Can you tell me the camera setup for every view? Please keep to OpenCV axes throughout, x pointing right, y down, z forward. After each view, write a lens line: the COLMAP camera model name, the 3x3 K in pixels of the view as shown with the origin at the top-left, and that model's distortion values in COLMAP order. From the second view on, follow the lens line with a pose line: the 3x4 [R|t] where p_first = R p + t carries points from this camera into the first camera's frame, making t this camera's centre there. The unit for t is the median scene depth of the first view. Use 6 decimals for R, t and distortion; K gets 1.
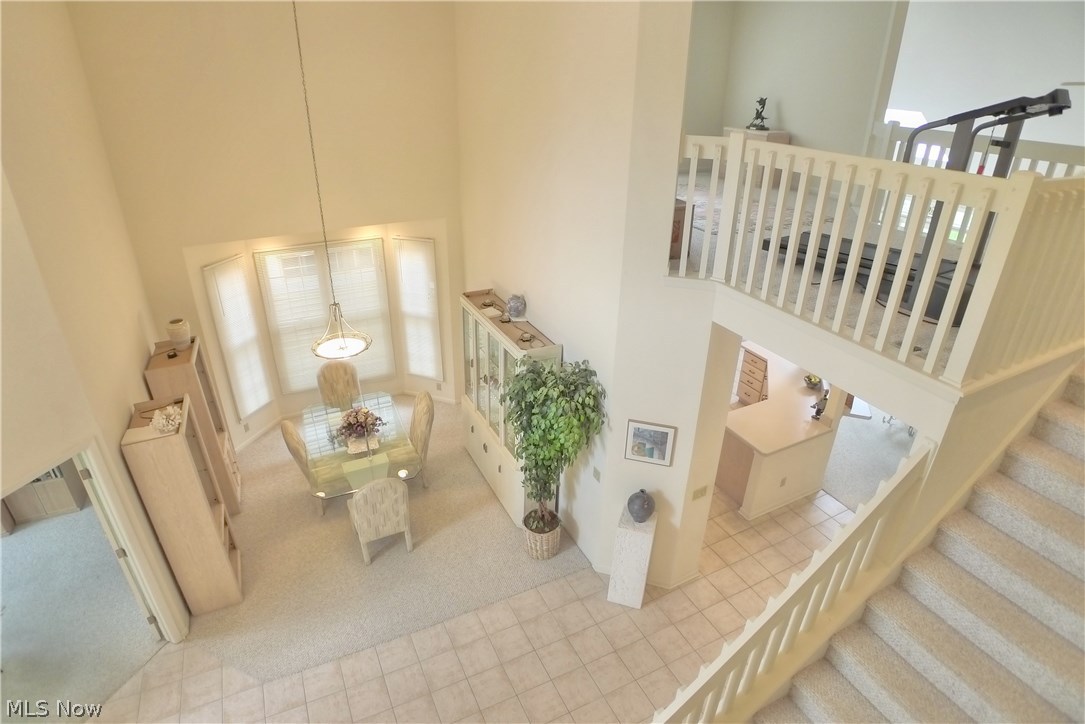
lens RADIAL K [[577.2, 0, 538.2], [0, 577.2, 356.3], [0, 0, 1]] dist [-0.107456, 0.033747]
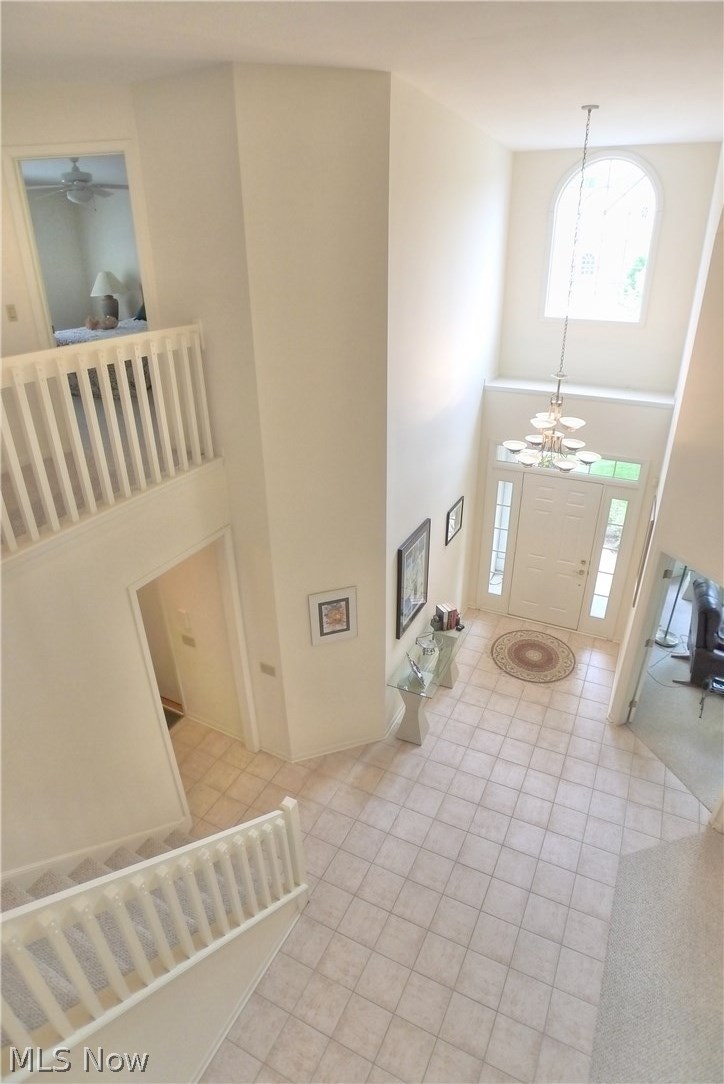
lens RADIAL K [[576.7, 0, 362.0], [0, 576.7, 542.0], [0, 0, 1]] dist [-0.107456, 0.033747]
pose [[-0.800610, 0.273109, -0.533324, 0.251808], [-0.260704, 0.642639, 0.720450, -0.365469], [0.539496, 0.715839, -0.443303, 0.714029]]
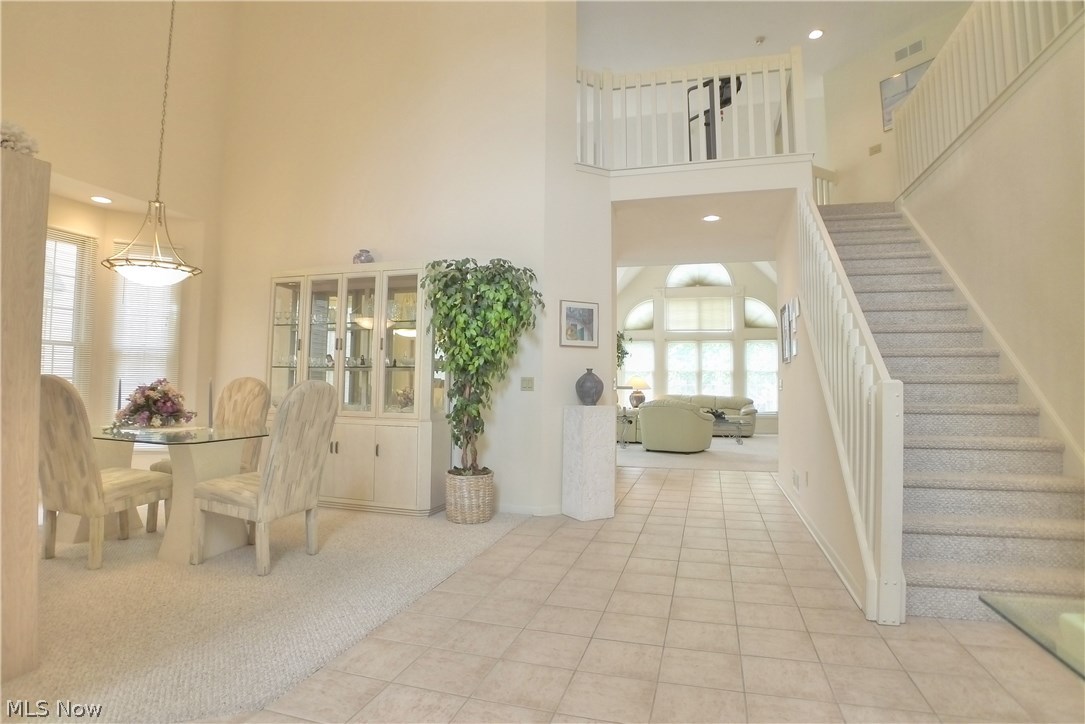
lens RADIAL K [[577.2, 0, 538.2], [0, 577.2, 356.3], [0, 0, 1]] dist [-0.107456, 0.033747]
pose [[0.678191, 0.026963, 0.734391, -0.622812], [0.327252, 0.883693, -0.334653, 0.528939], [-0.658000, 0.467290, 0.590488, 0.460369]]
